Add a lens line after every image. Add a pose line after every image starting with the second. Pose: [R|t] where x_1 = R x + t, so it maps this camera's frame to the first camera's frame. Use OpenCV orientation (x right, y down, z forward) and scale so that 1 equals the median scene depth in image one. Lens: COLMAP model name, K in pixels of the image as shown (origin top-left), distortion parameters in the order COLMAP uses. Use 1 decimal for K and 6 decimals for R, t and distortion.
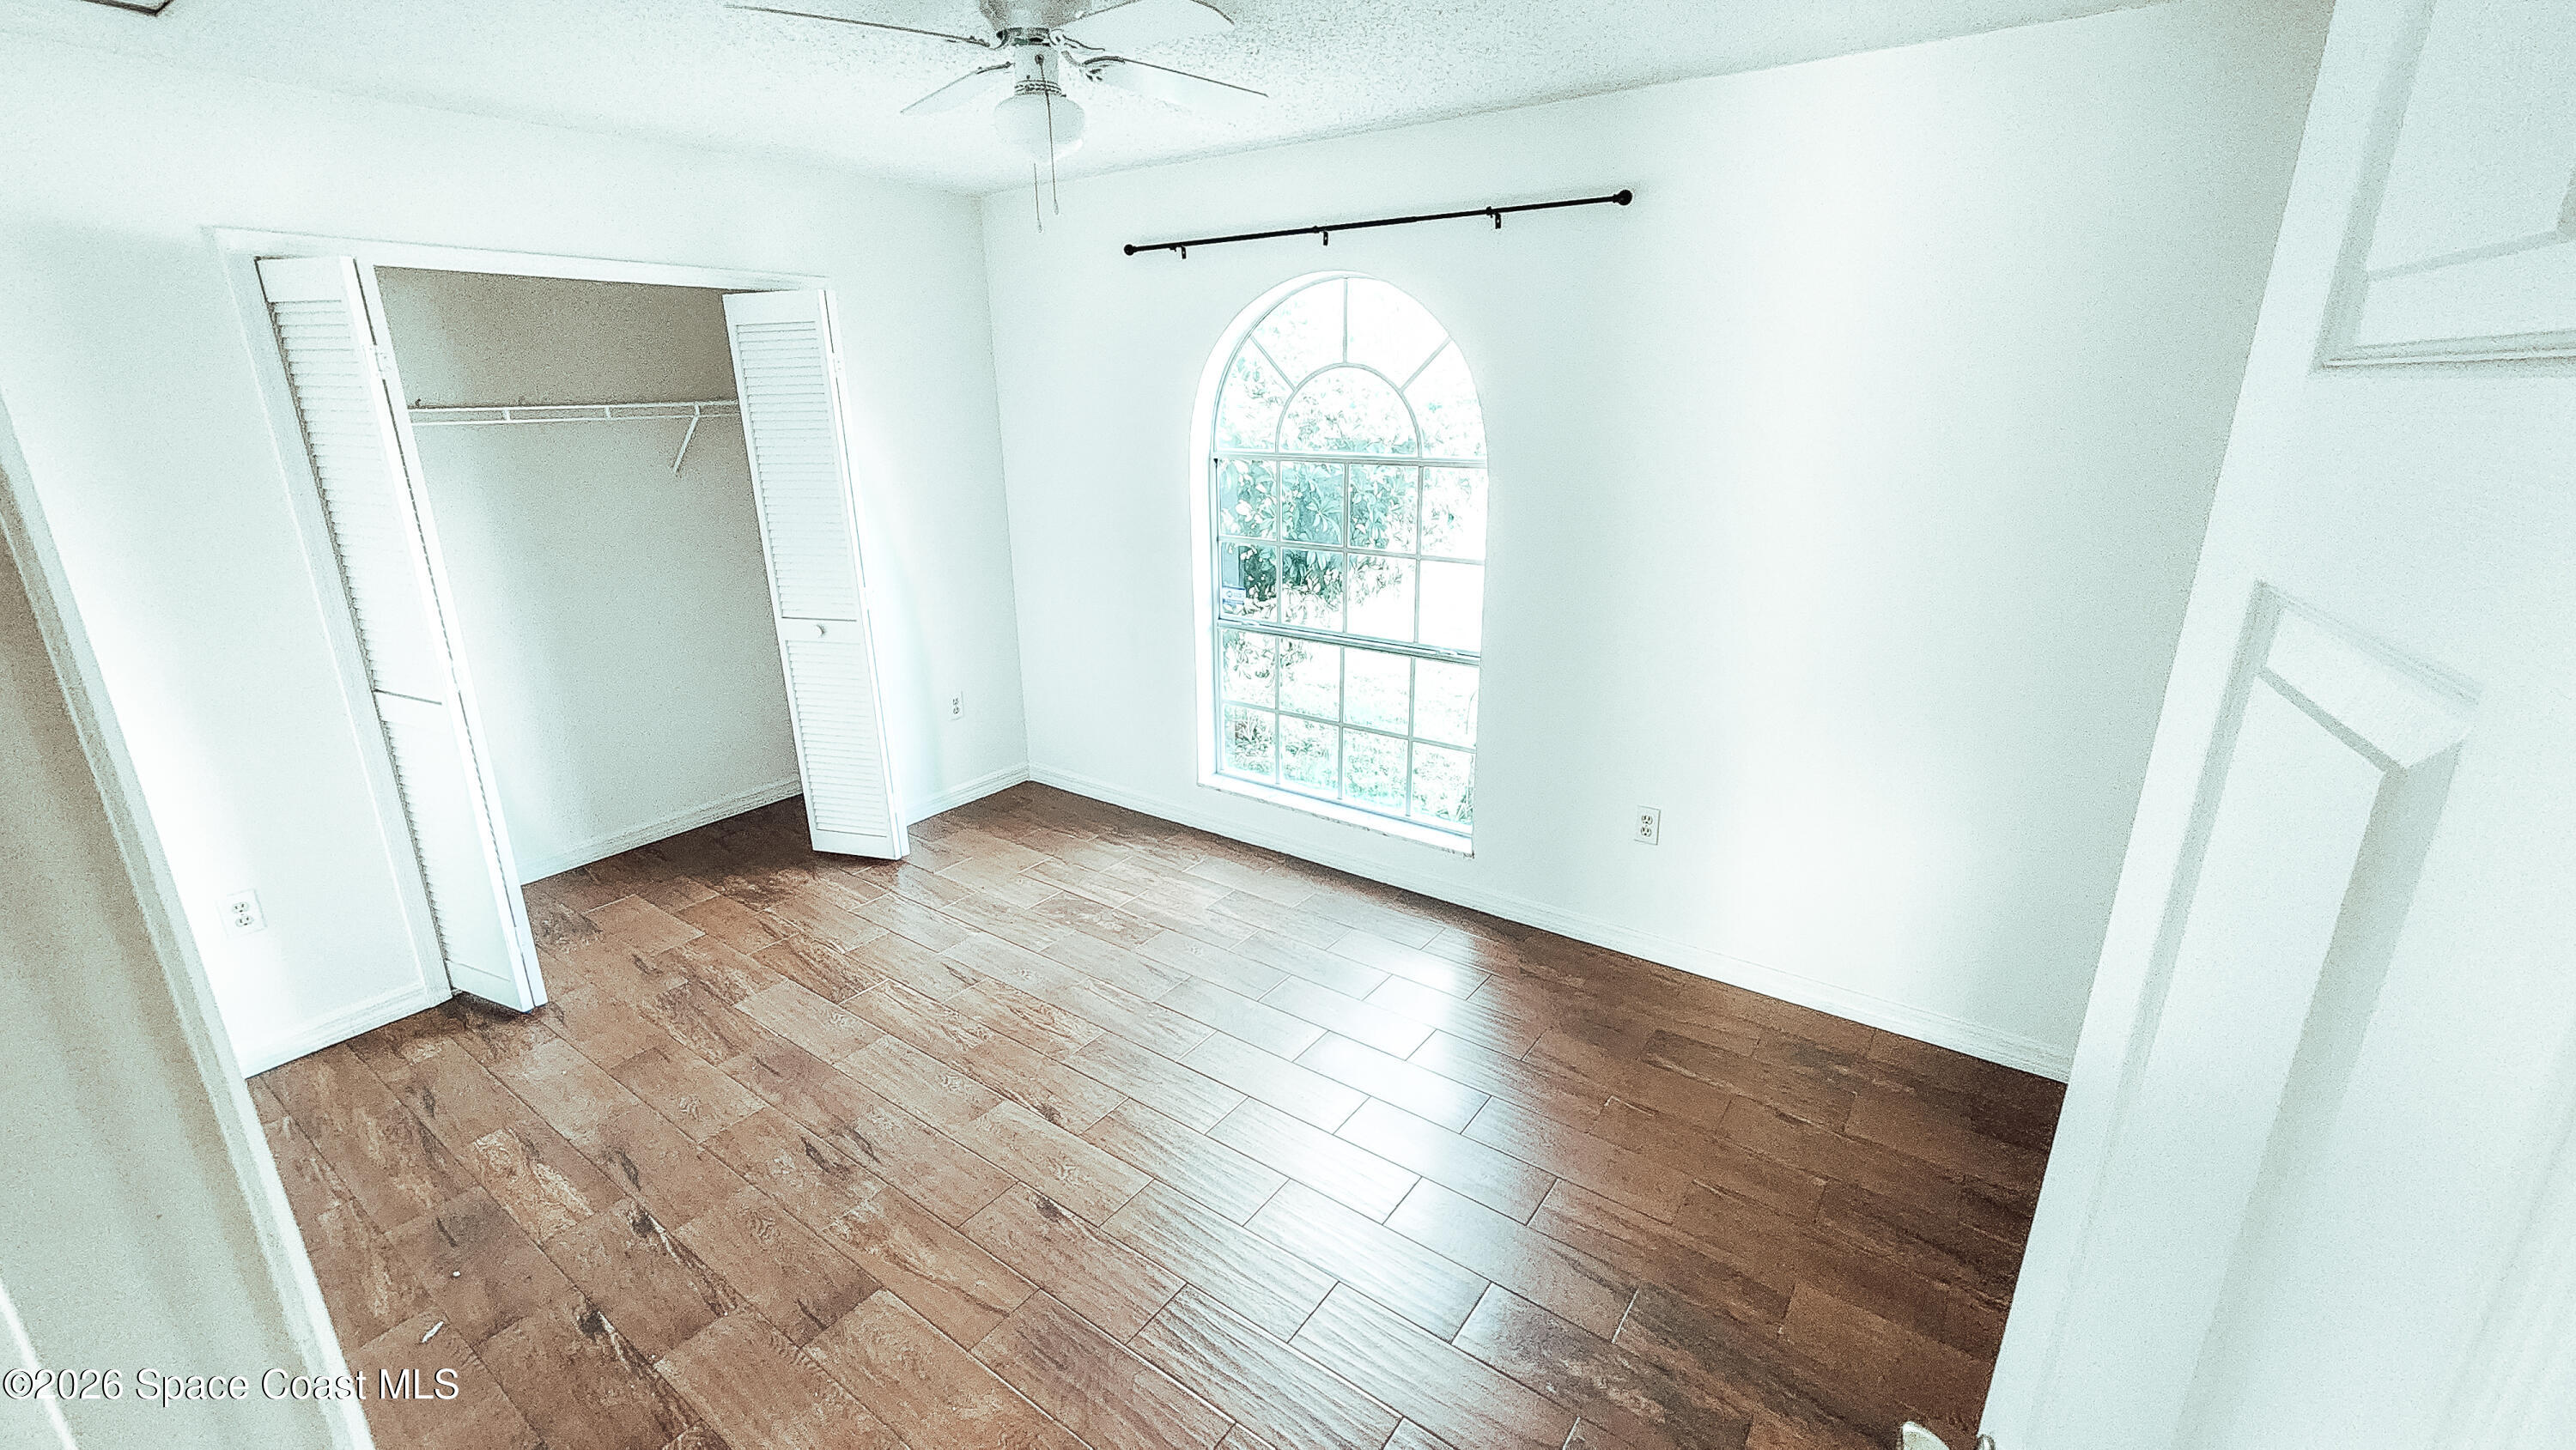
lens RADIAL K [[1066.5, 0, 1270.1], [0, 1066.5, 723.4], [0, 0, 1]] dist [-0.002913, 0.001050]
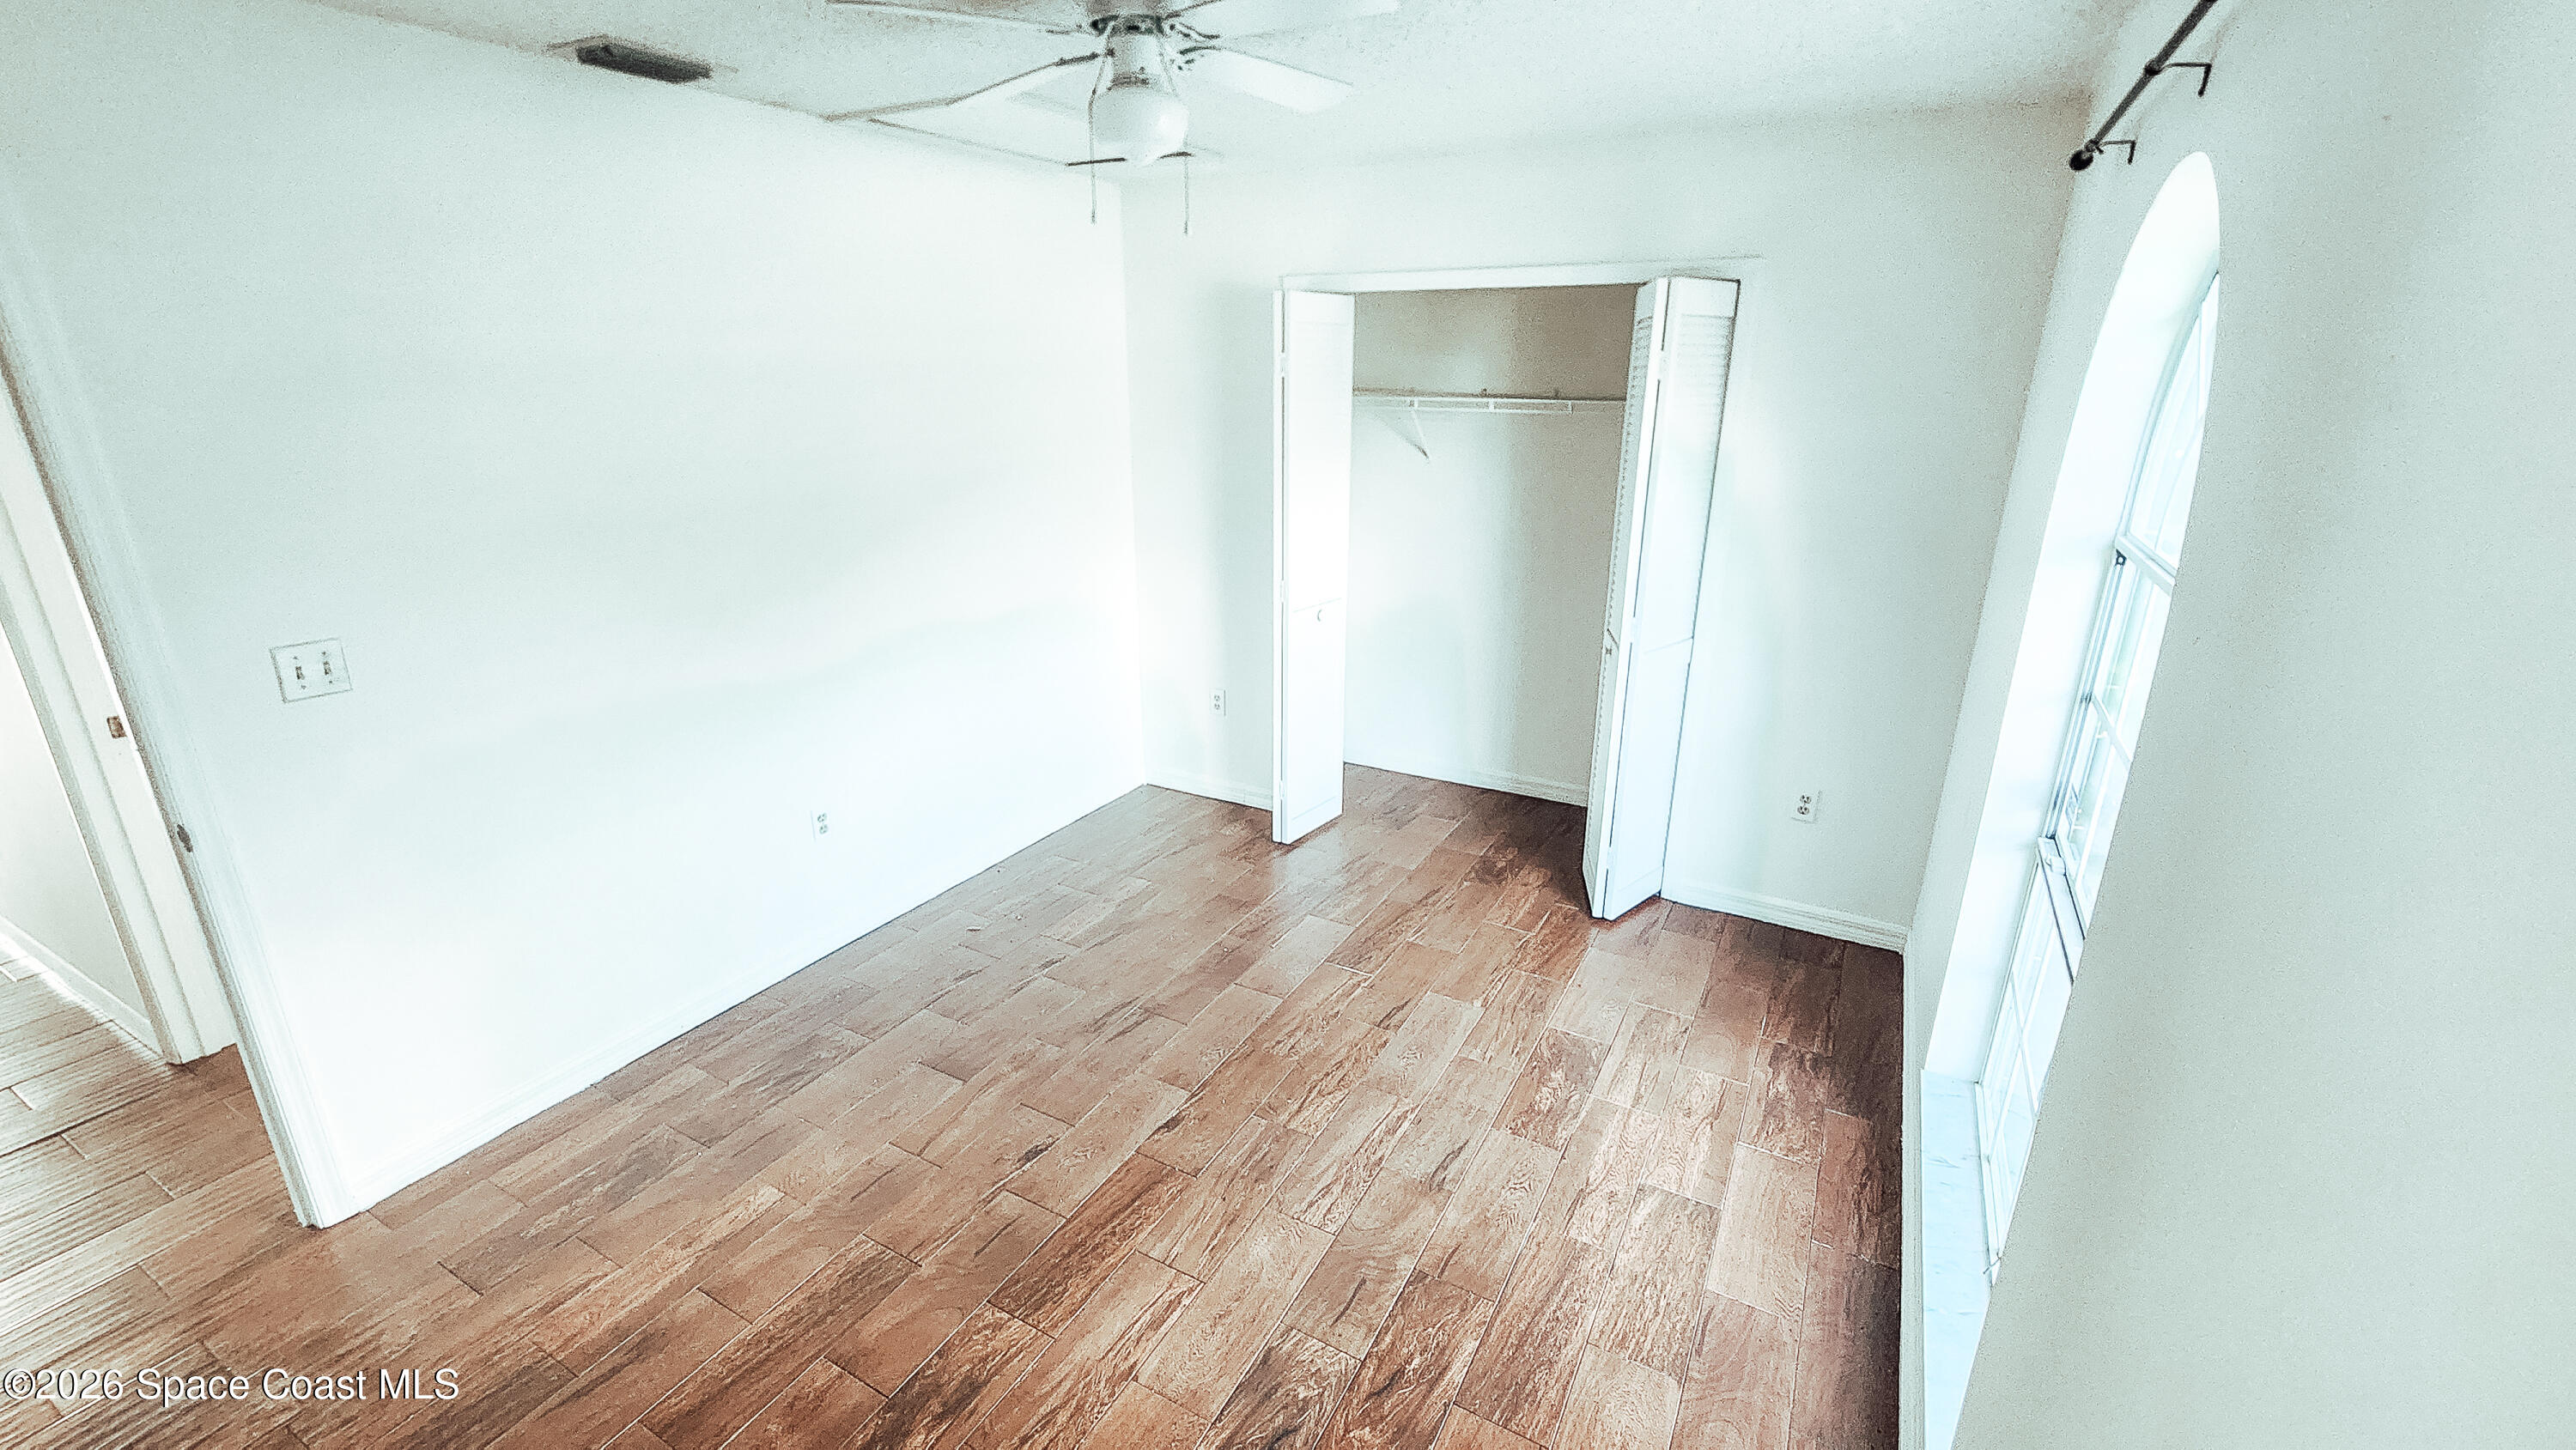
lens RADIAL K [[1066.5, 0, 1271.1], [0, 1066.5, 721.5], [0, 0, 1]] dist [-0.002913, 0.001050]
pose [[0.117052, 0.322829, -0.939191, 0.481297], [-0.303466, 0.912087, 0.275692, -0.220204], [0.945625, 0.252742, 0.204730, 0.611604]]
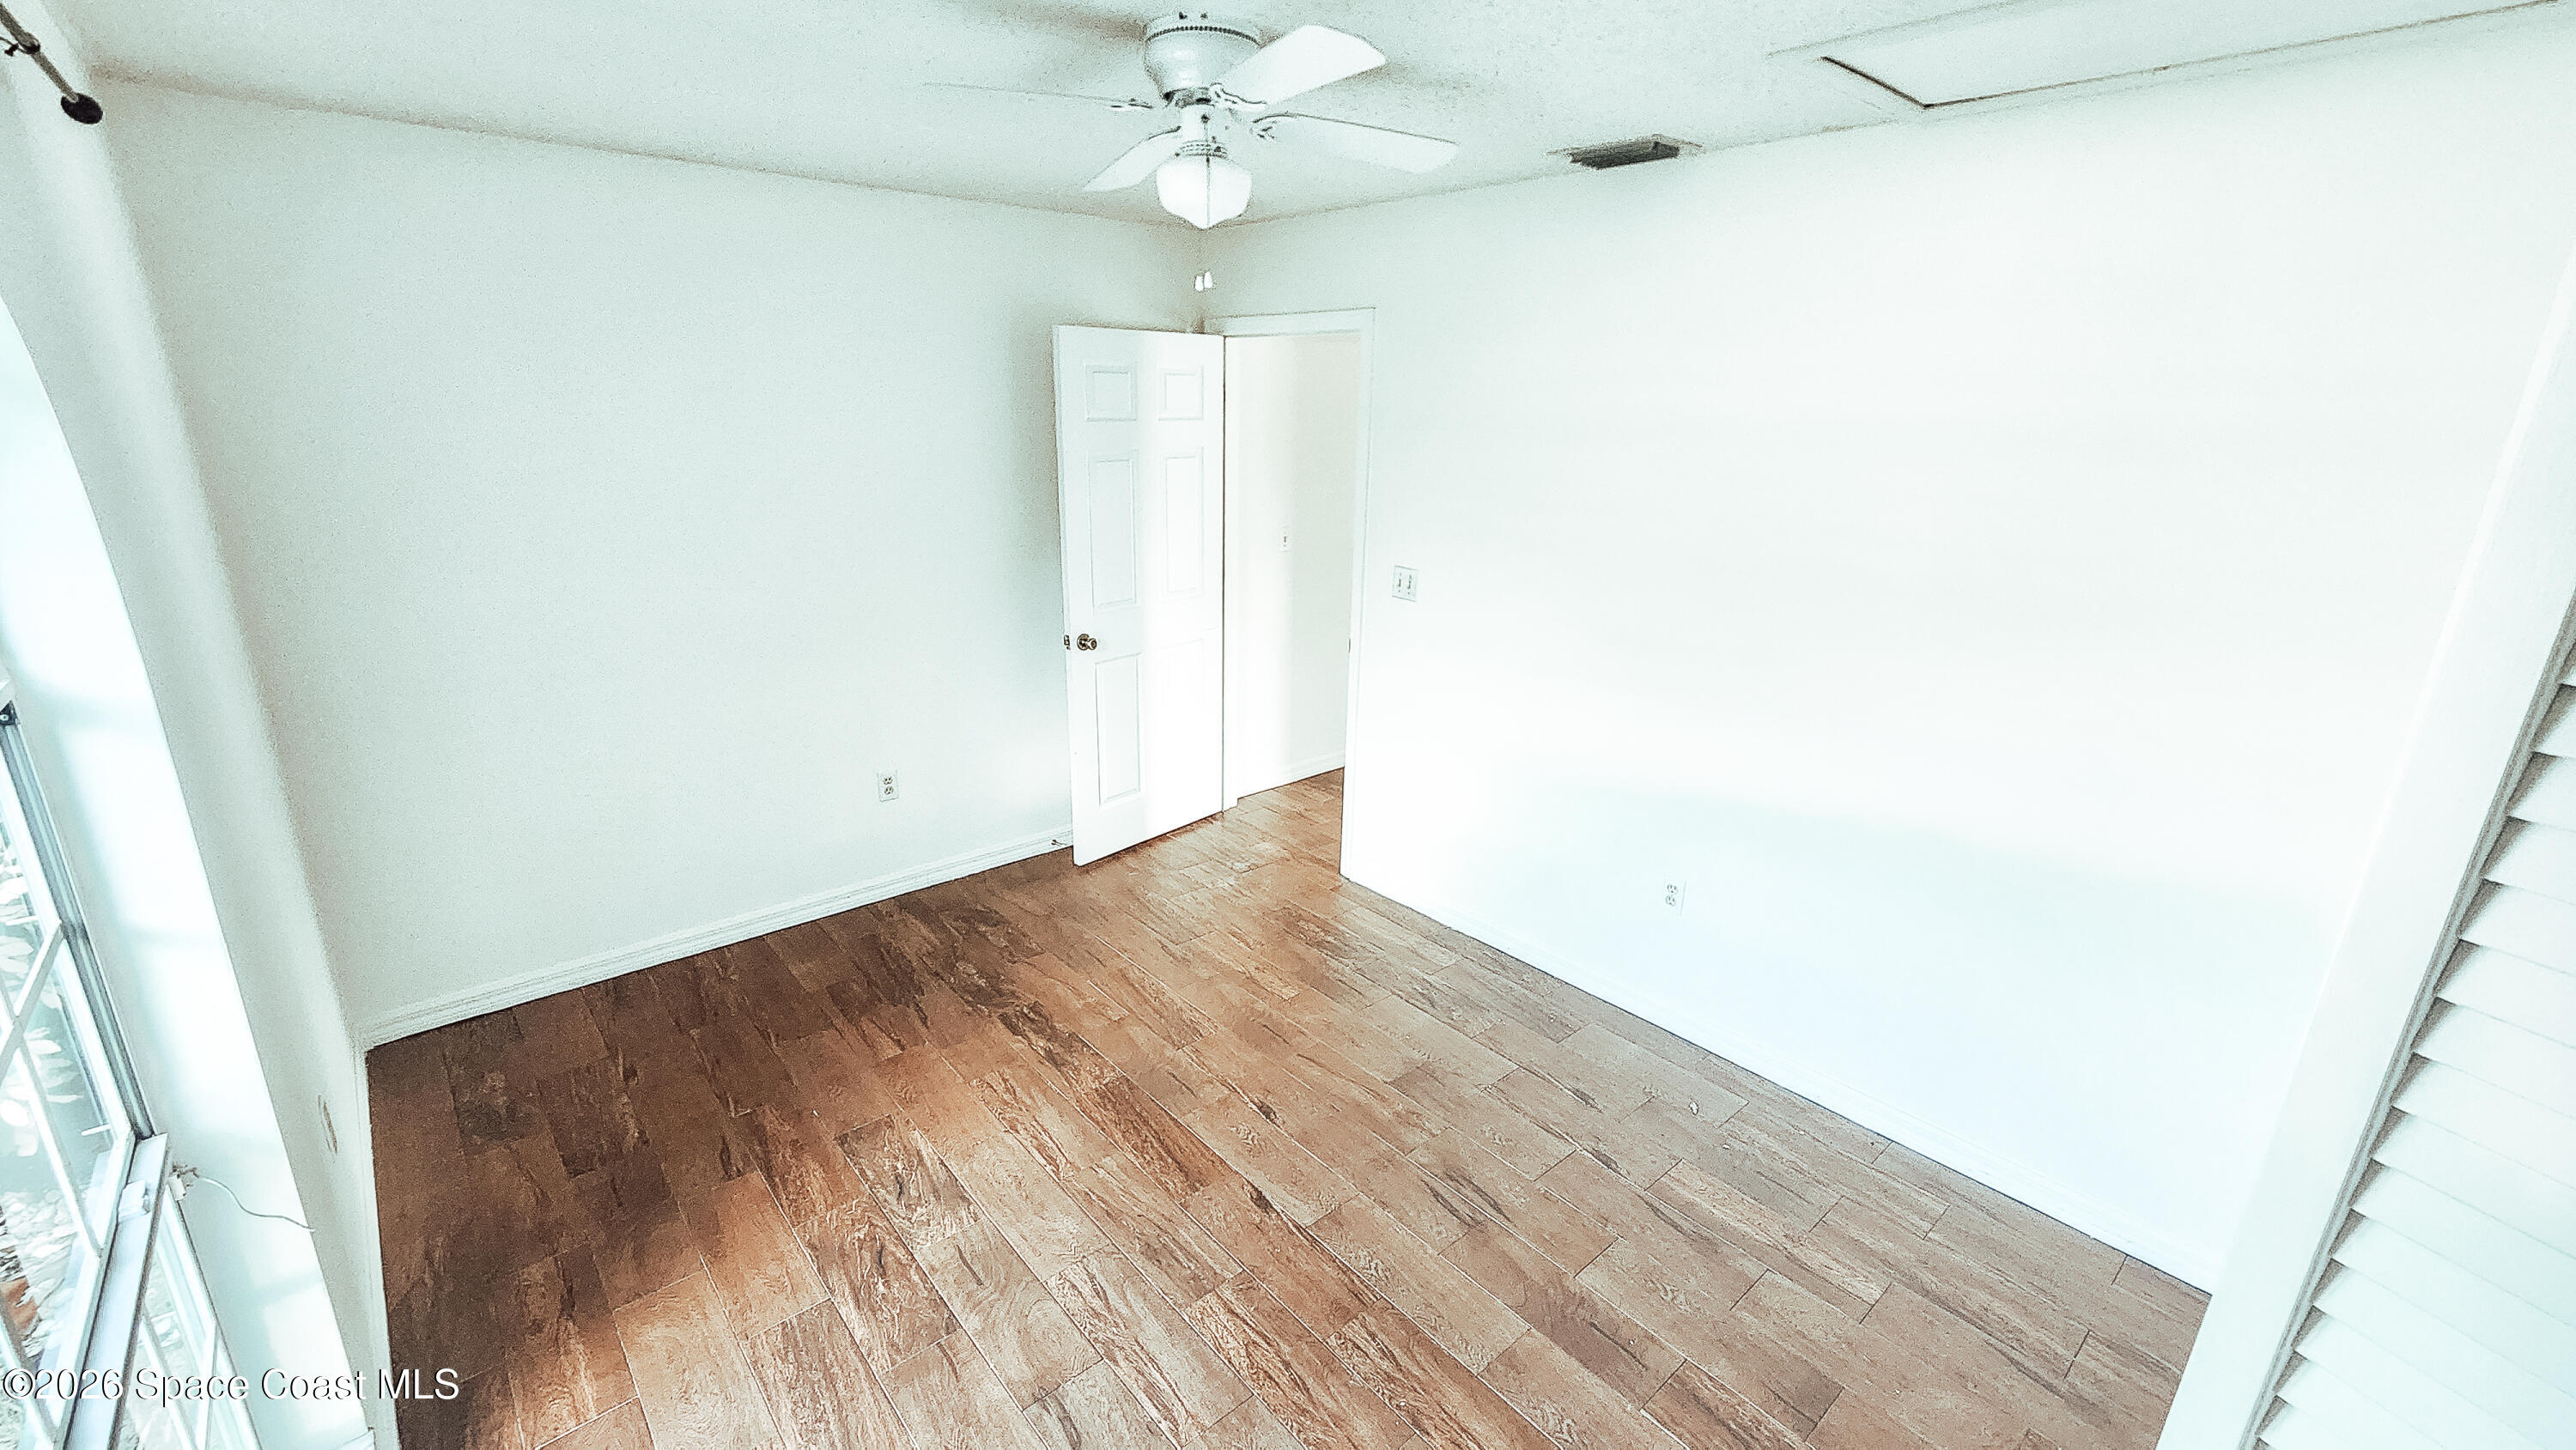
lens RADIAL K [[1066.5, 0, 1274.5], [0, 1066.5, 720.5], [0, 0, 1]] dist [-0.002913, 0.001050]
pose [[-0.974994, -0.072498, 0.210072, -0.300780], [0.059456, 0.825732, 0.560921, -0.406588], [-0.214129, 0.559384, -0.800773, 1.178715]]
